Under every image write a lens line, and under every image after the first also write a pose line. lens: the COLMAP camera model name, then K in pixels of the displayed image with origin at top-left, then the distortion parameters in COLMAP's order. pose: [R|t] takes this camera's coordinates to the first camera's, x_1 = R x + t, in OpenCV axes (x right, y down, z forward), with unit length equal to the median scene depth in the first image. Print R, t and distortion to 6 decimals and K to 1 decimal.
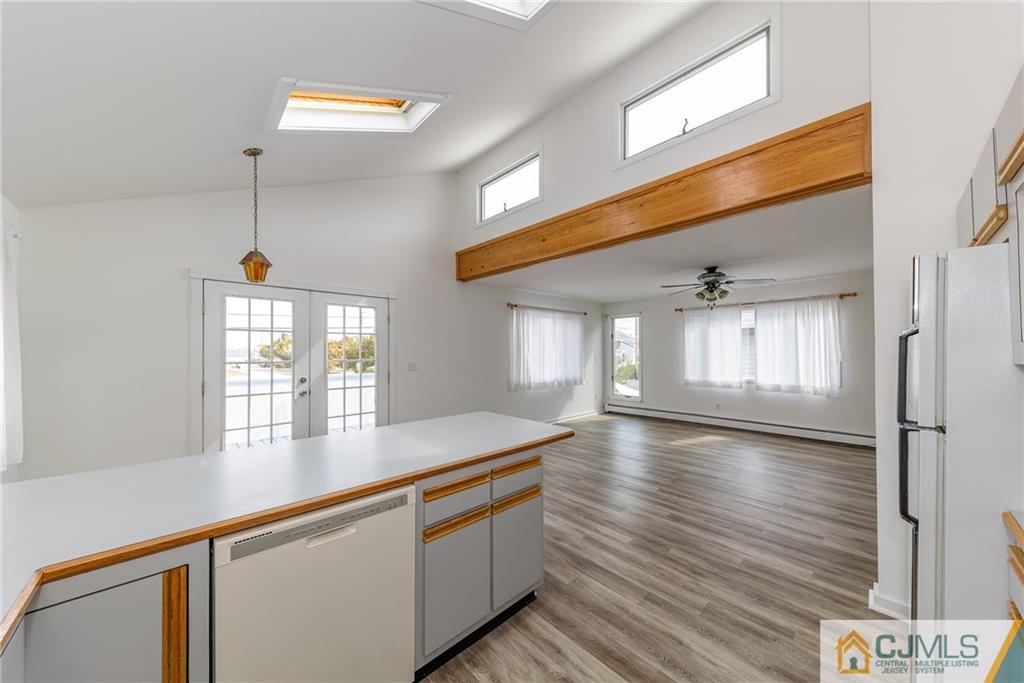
lens RADIAL K [[351.4, 0, 517.2], [0, 351.4, 347.2], [0, 0, 1]] dist [0.001156, -0.000260]
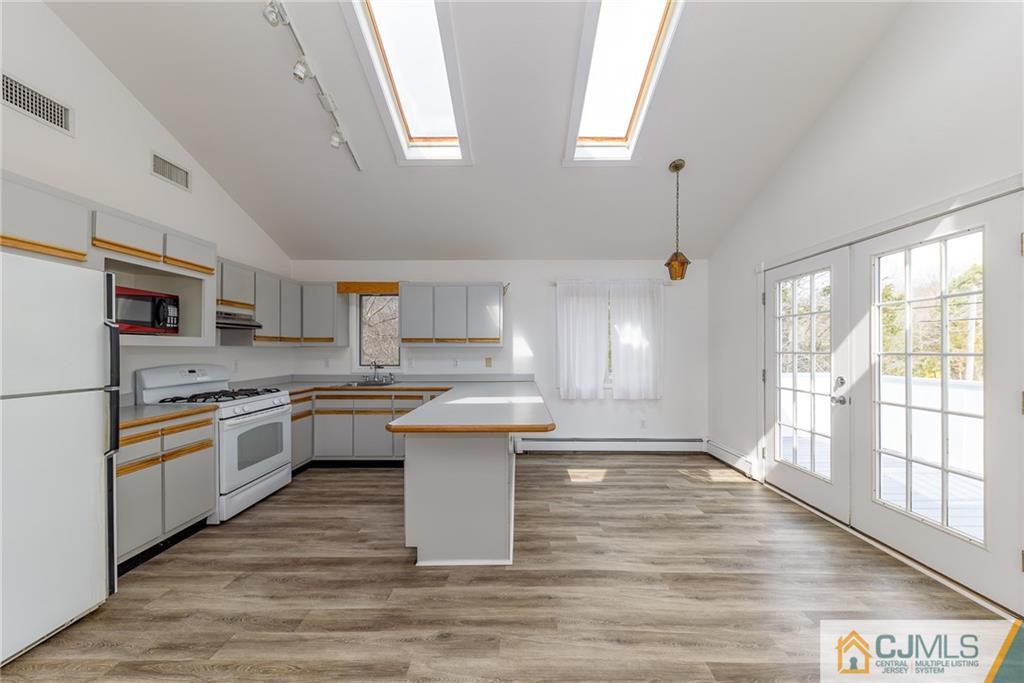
lens RADIAL K [[351.4, 0, 514.7], [0, 351.4, 350.6], [0, 0, 1]] dist [0.001156, -0.000260]
pose [[-0.698117, 0.007265, -0.715947, 0.390510], [0.012510, 0.999920, -0.002052, 0.035830], [0.715875, -0.010389, -0.698151, 1.268894]]
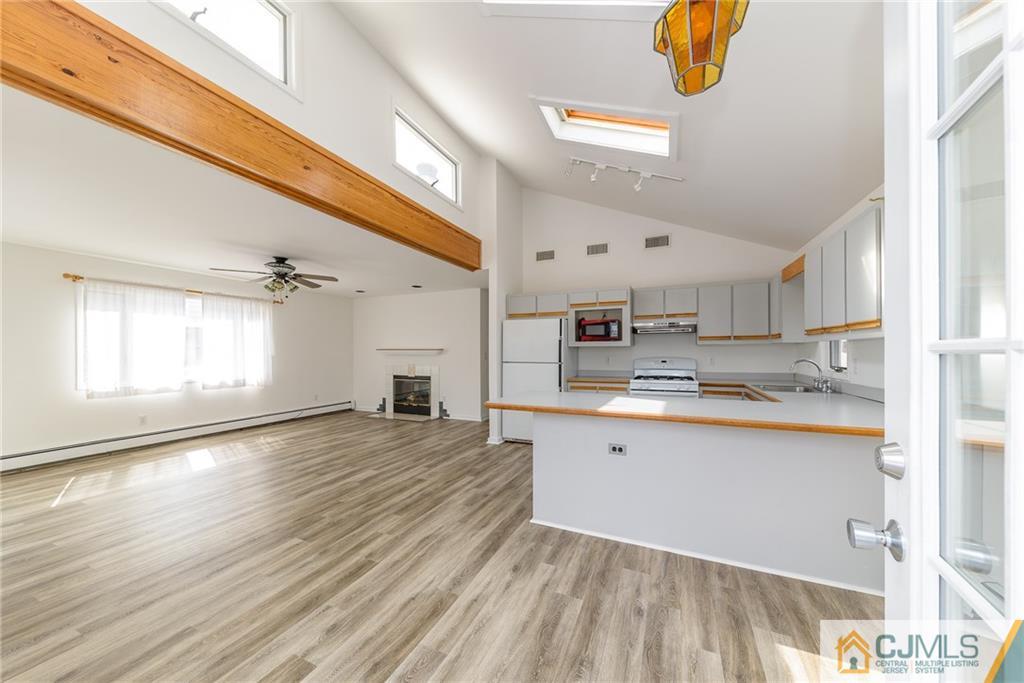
lens RADIAL K [[351.4, 0, 517.5], [0, 351.4, 348.8], [0, 0, 1]] dist [0.001156, -0.000260]
pose [[-0.388393, 0.010991, 0.921428, -0.864172], [-0.005374, 0.999885, -0.014193, 0.049623], [-0.921478, -0.010464, -0.388289, 1.140546]]
